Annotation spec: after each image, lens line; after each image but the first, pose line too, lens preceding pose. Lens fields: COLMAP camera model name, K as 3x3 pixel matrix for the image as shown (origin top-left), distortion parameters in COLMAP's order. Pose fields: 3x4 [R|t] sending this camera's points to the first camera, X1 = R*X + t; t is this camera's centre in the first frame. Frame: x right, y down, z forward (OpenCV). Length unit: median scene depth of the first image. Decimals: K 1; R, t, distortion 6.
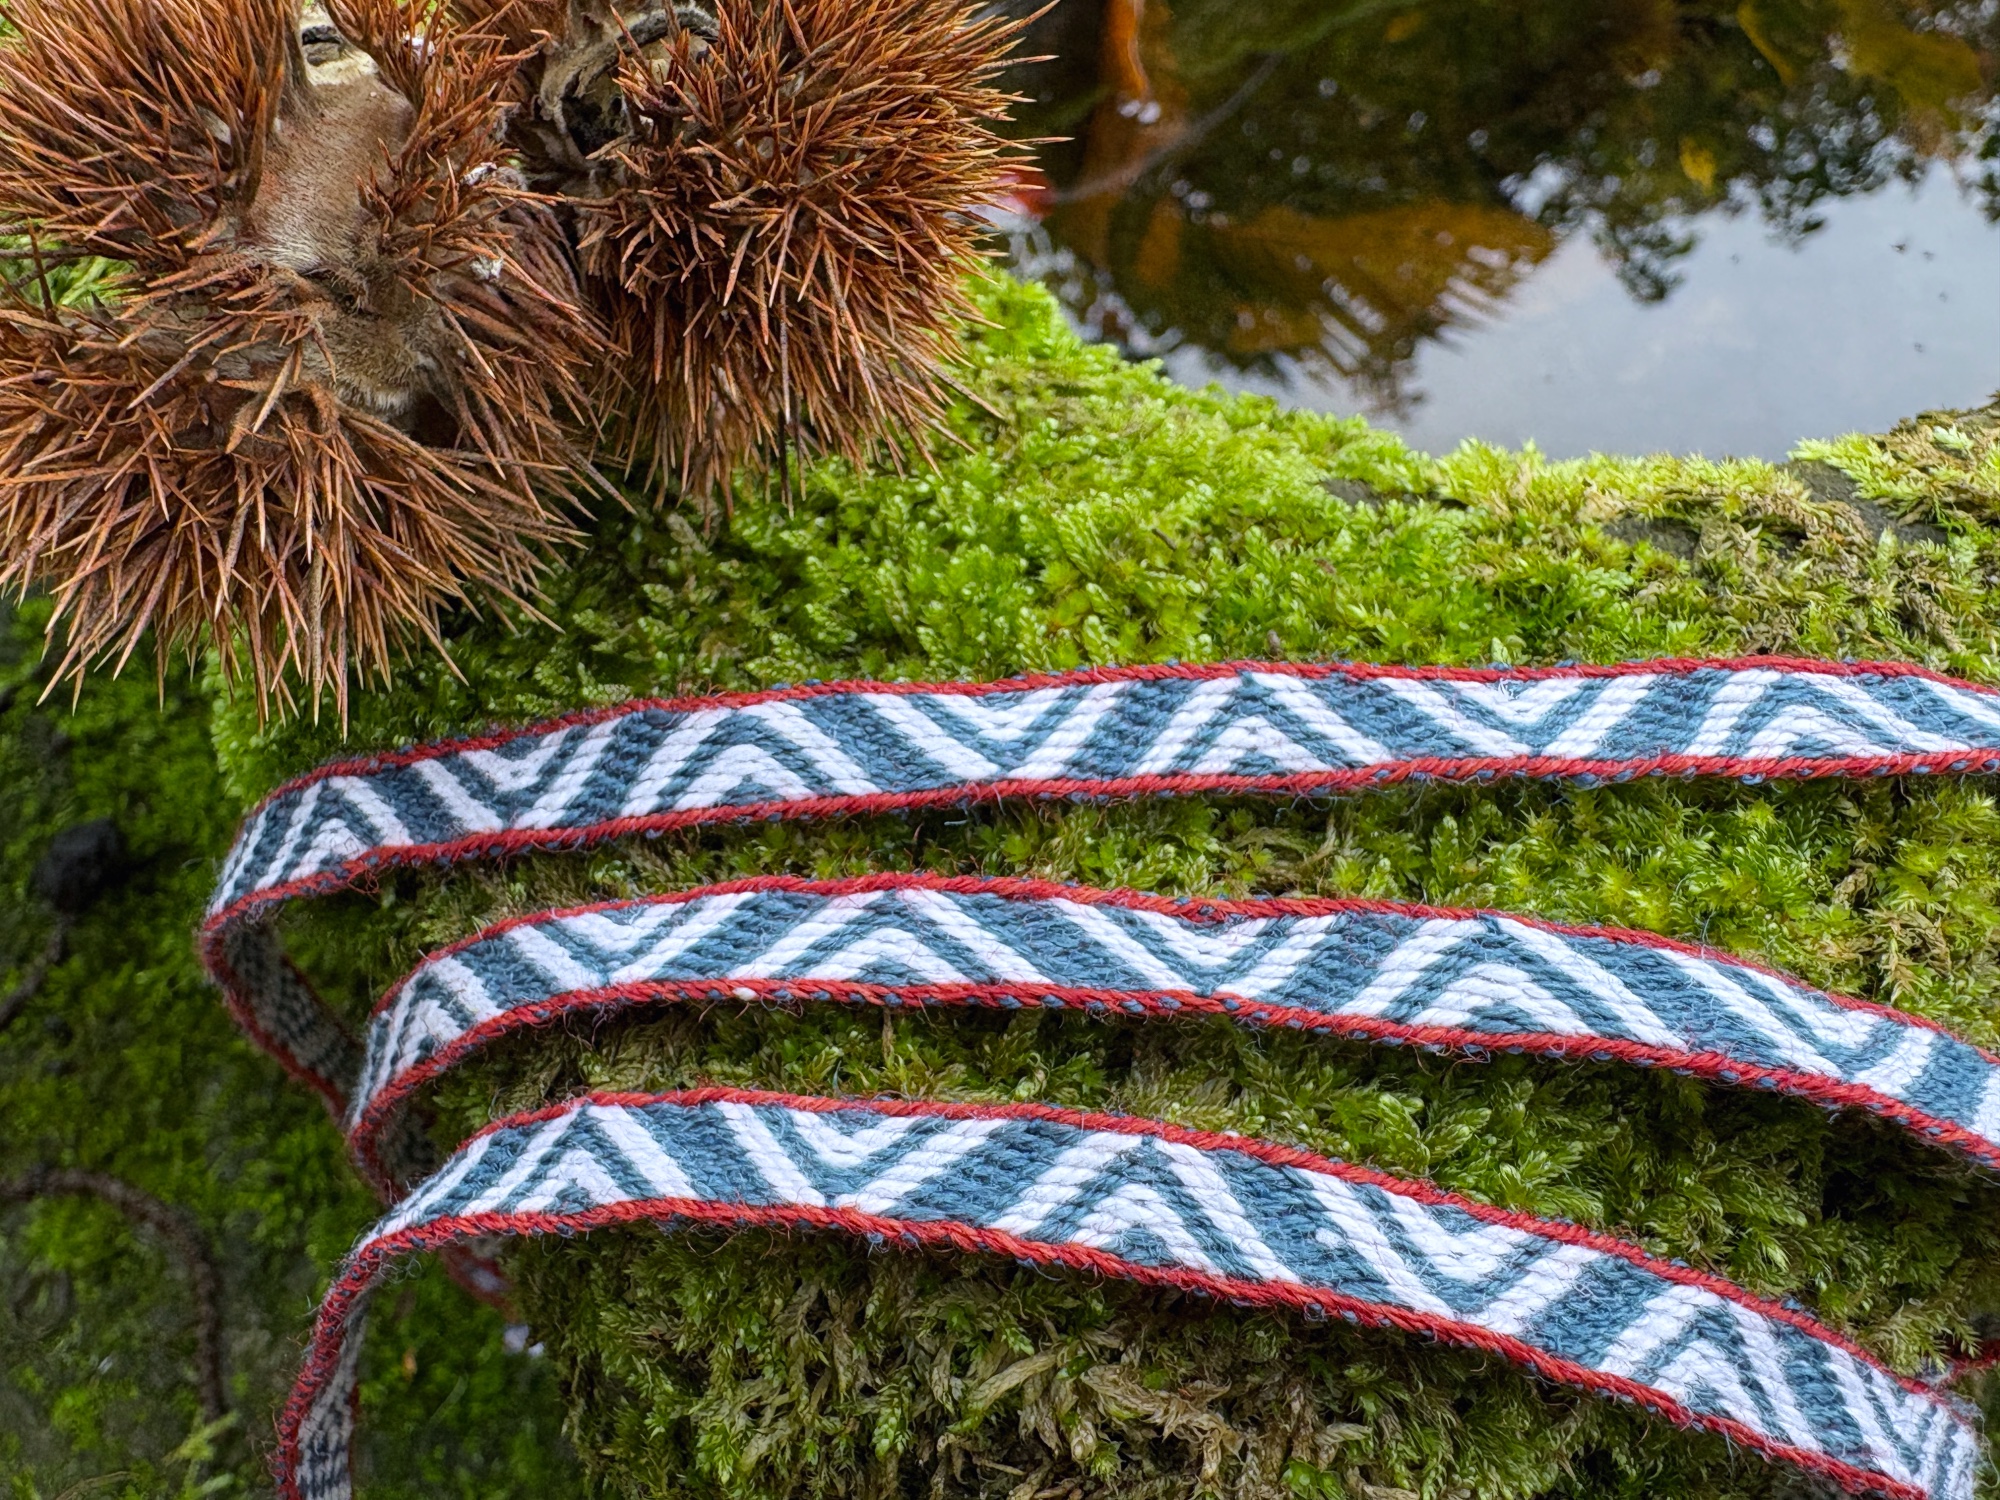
lens RADIAL K [[1756.3, 0, 1000.0], [0, 1756.3, 750.0], [0, 0, 1]] dist [-0.049805, 0.030808]
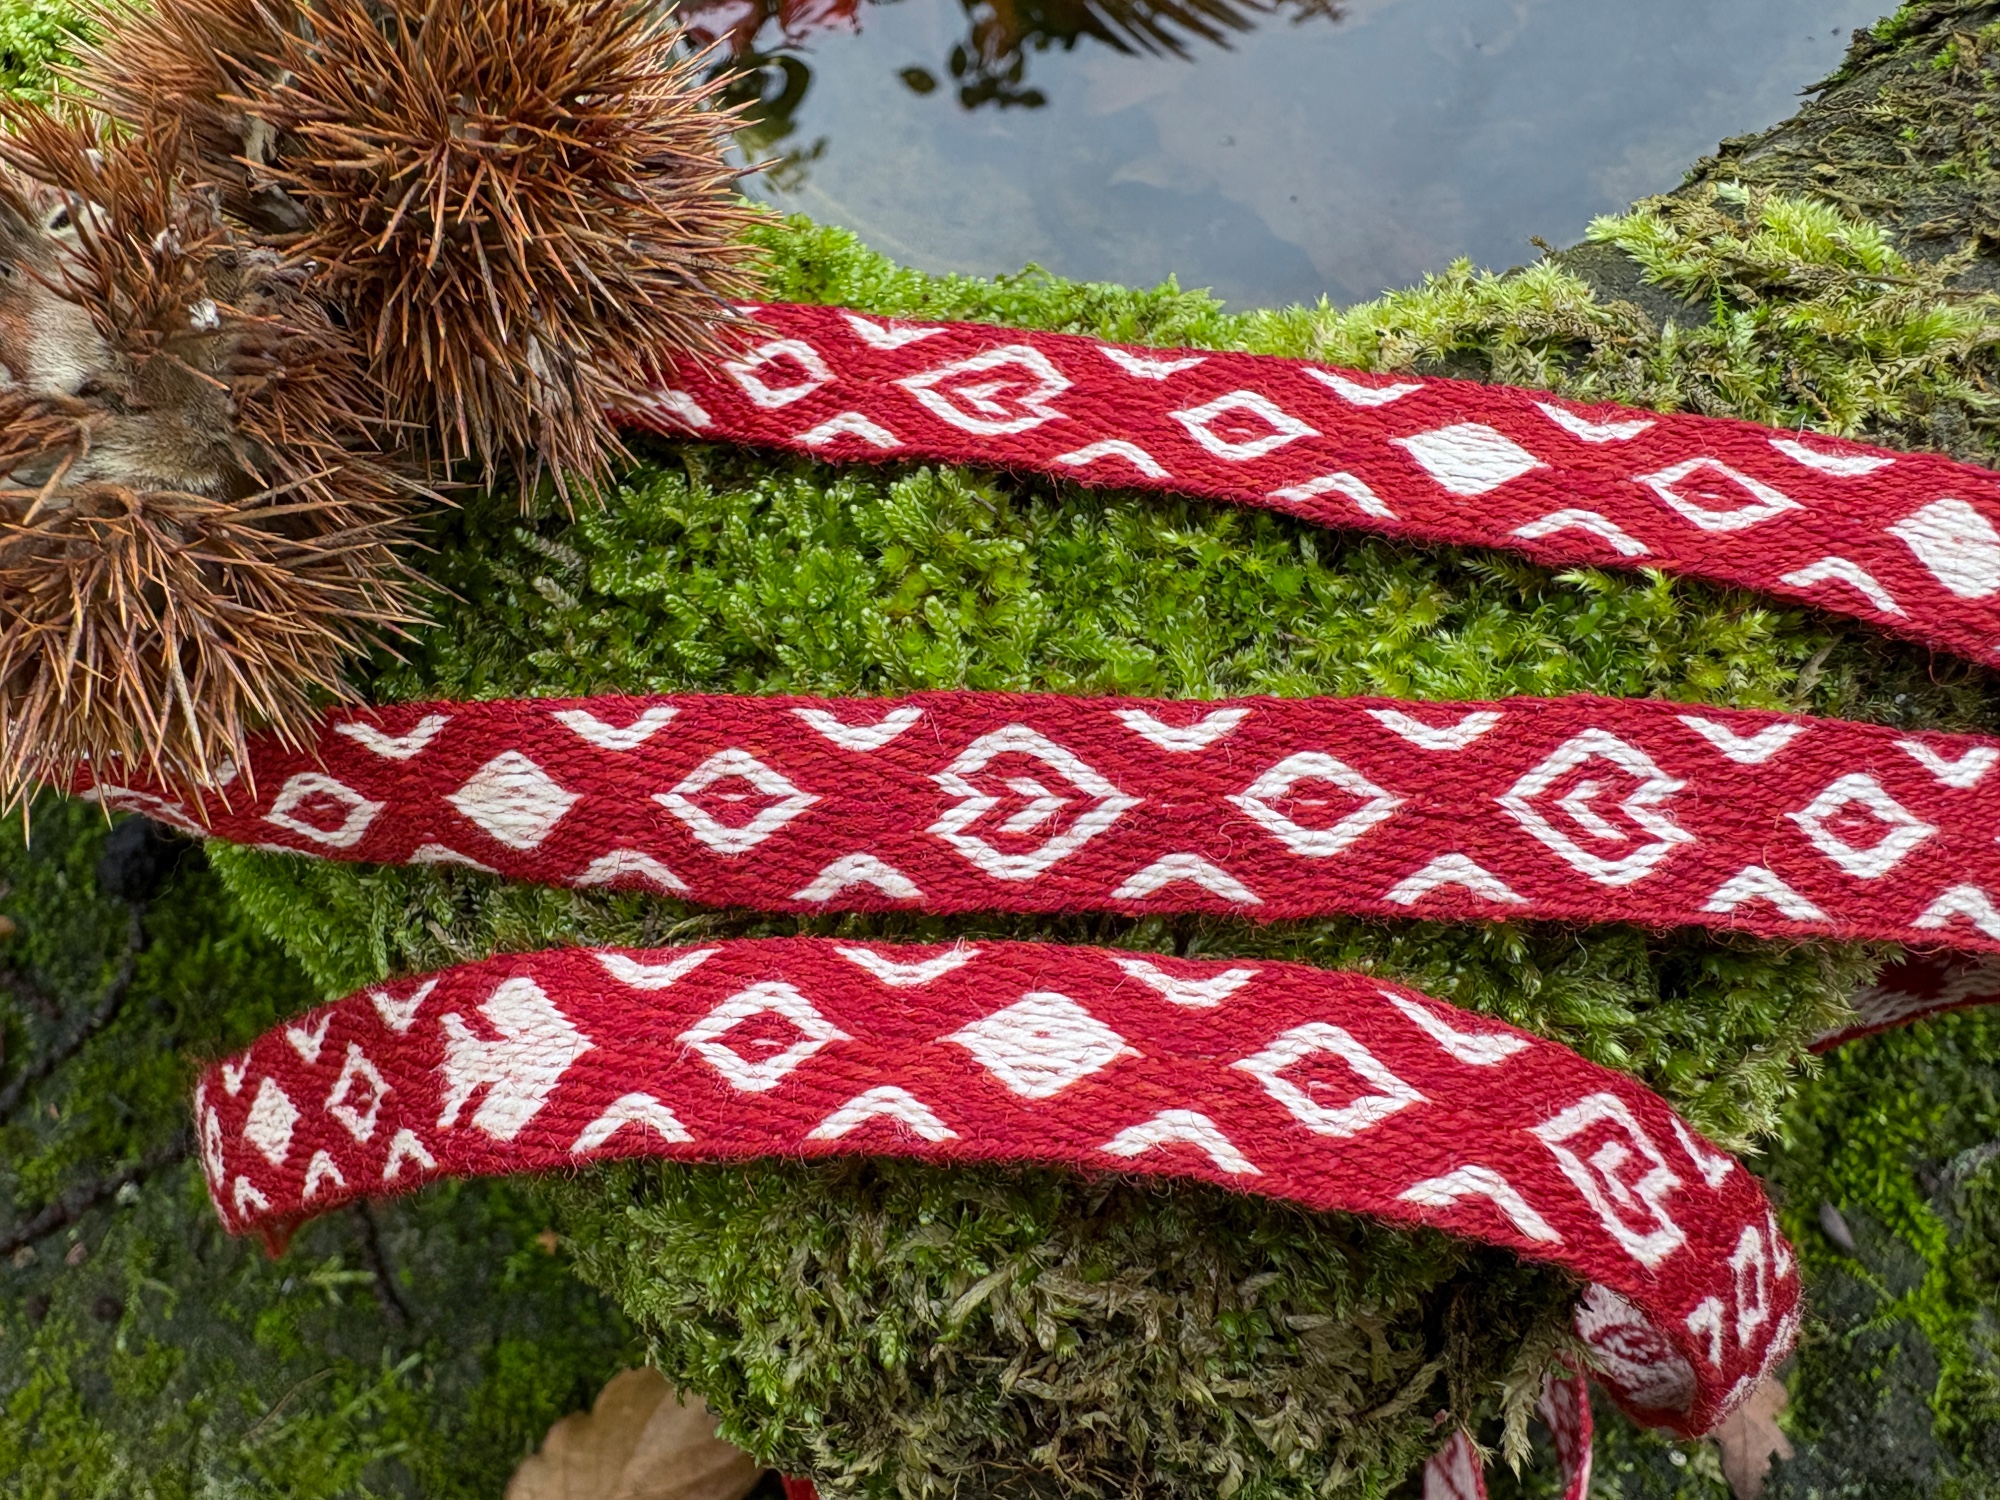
lens RADIAL K [[1756.3, 0, 1000.0], [0, 1756.3, 750.0], [0, 0, 1]] dist [-0.049805, 0.030808]
pose [[0.976974, -0.207911, -0.047905, 0.125830], [0.213239, 0.959004, 0.186658, -0.177068], [0.007133, -0.192575, 0.981256, -0.088144]]
